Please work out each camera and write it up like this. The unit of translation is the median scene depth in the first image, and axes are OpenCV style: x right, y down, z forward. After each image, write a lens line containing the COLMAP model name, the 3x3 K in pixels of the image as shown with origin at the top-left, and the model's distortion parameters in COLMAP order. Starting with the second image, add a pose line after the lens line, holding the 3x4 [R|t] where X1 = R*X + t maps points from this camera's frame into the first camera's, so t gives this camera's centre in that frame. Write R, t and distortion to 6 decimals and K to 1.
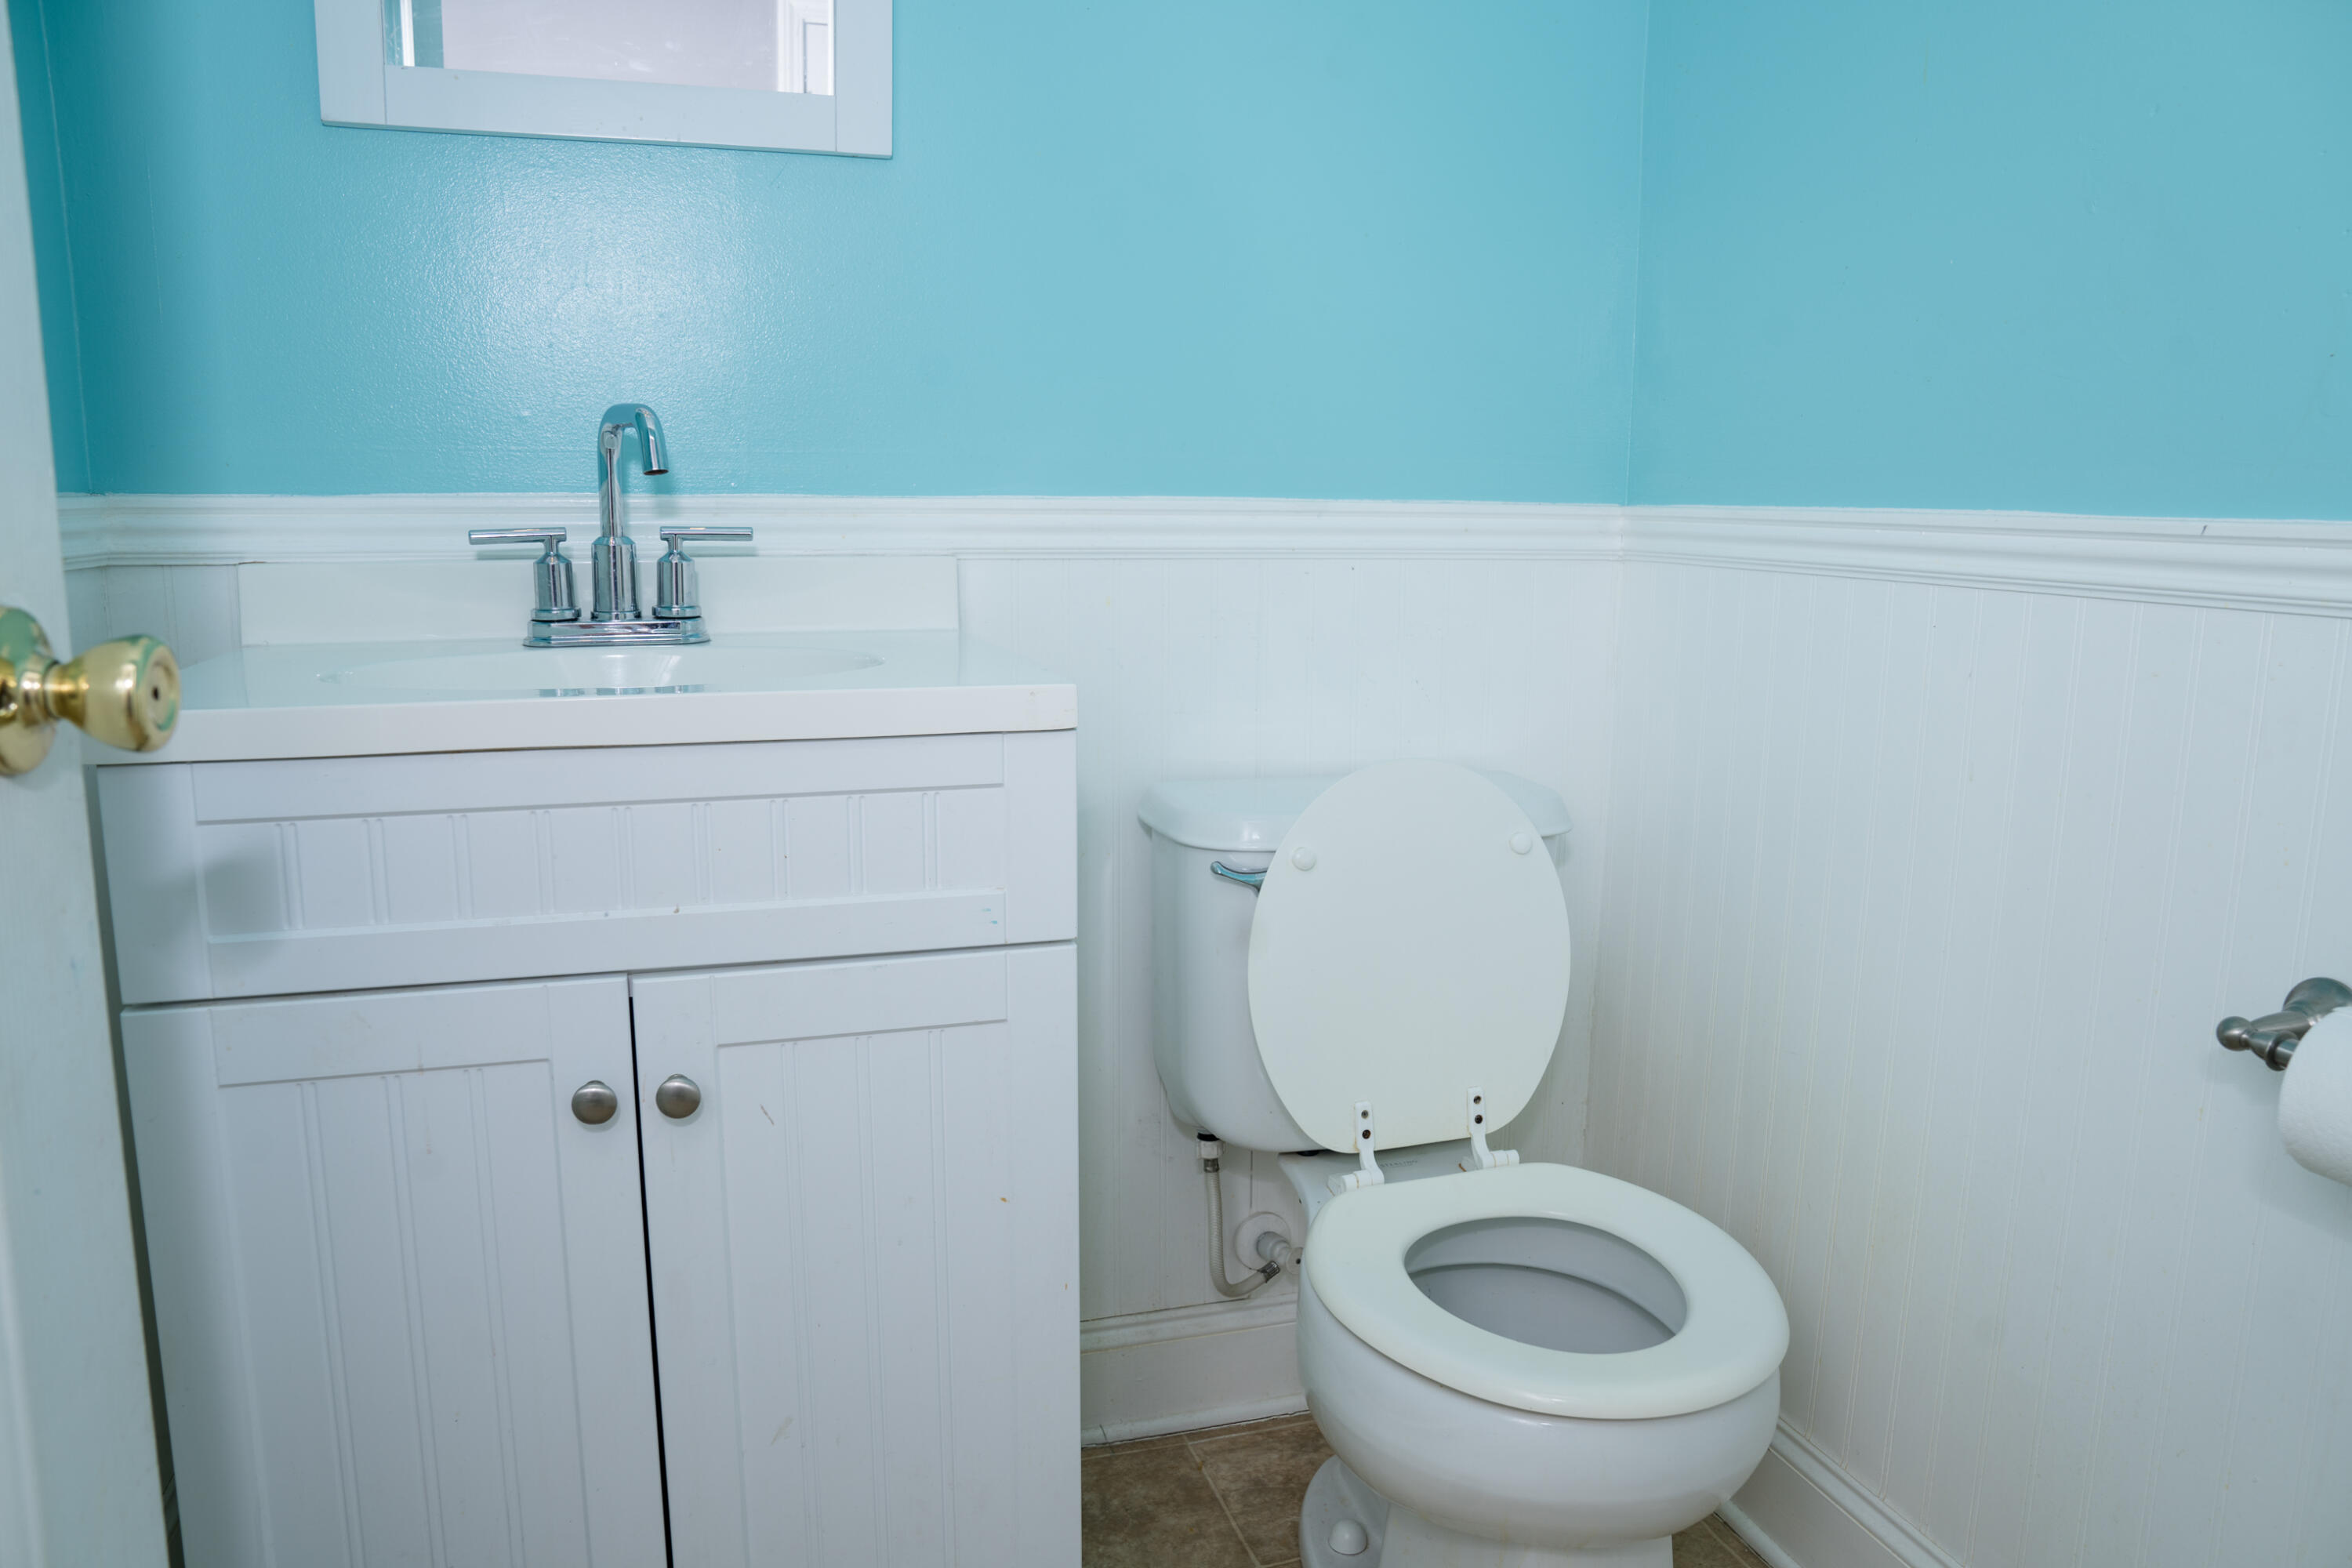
lens RADIAL K [[1636.3, 0, 1176.0], [0, 1636.3, 784.0], [0, 0, 1]] dist [-0.135091, 0.100445]
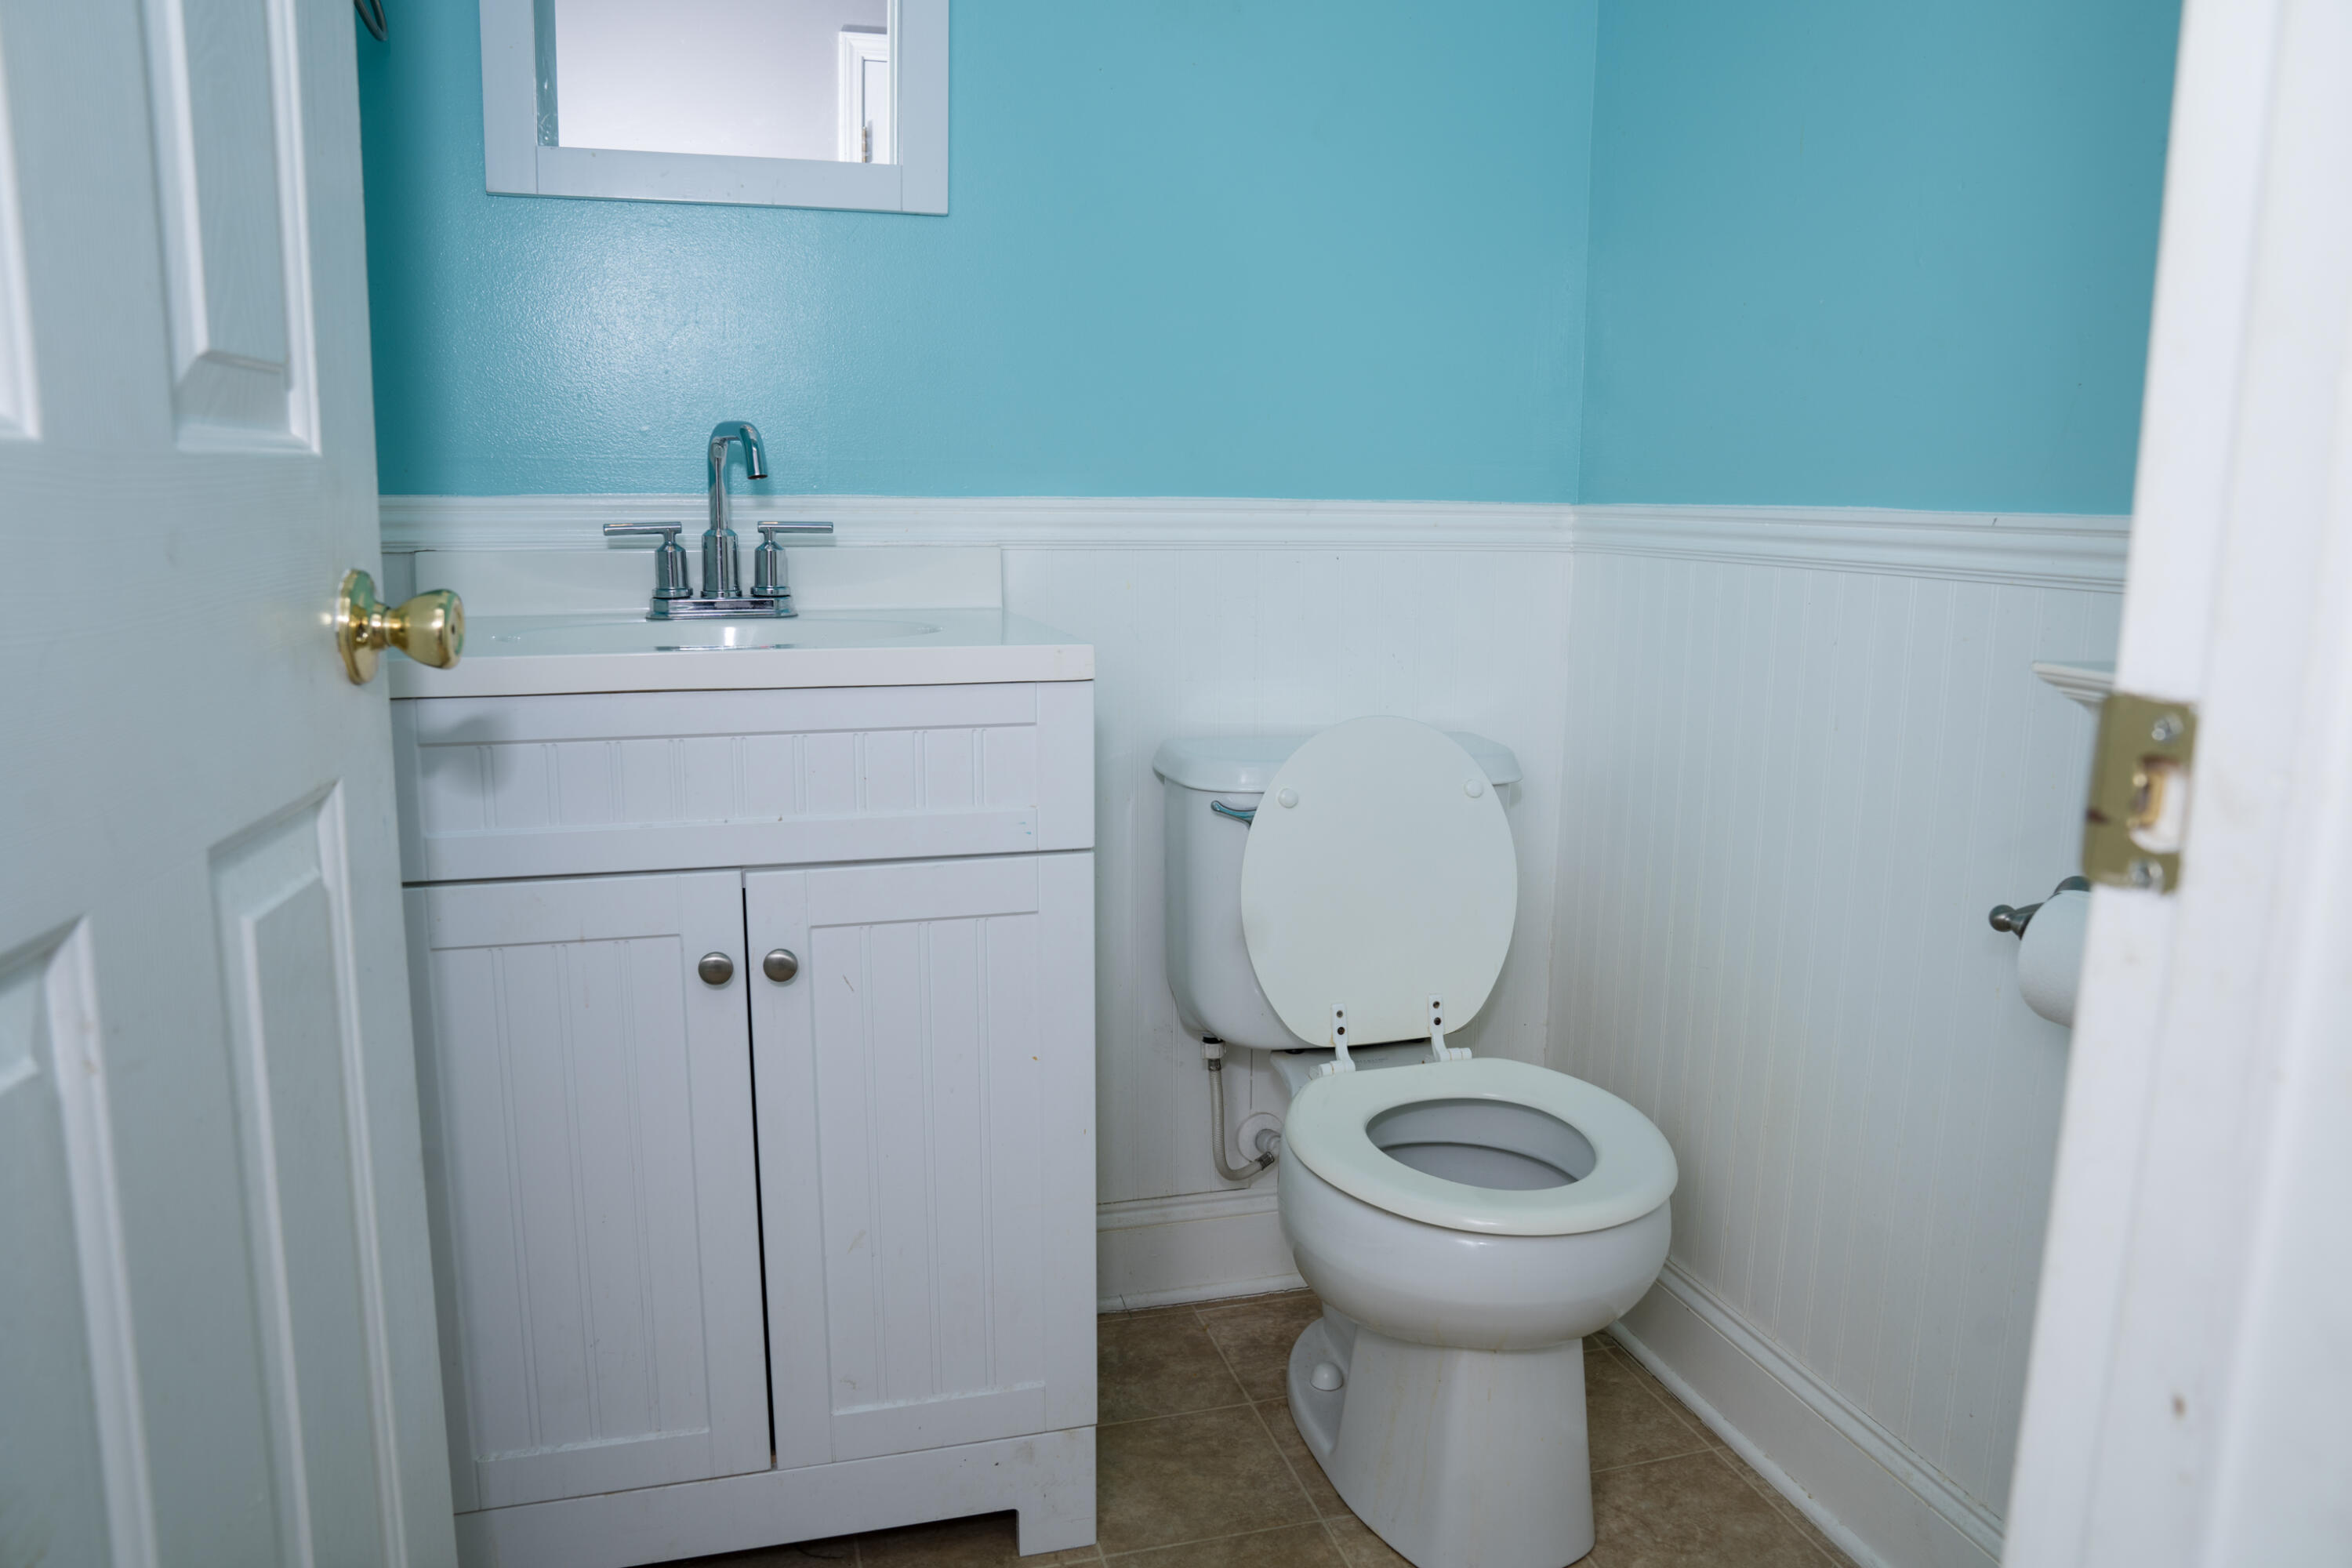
lens RADIAL K [[1636.3, 0, 1176.0], [0, 1636.3, 784.0], [0, 0, 1]] dist [-0.135091, 0.100445]
pose [[0.999593, 0.003815, -0.028278, 0.030217], [-0.003840, 0.999992, -0.000799, 0.037066], [0.028275, 0.000907, 0.999600, -0.205572]]
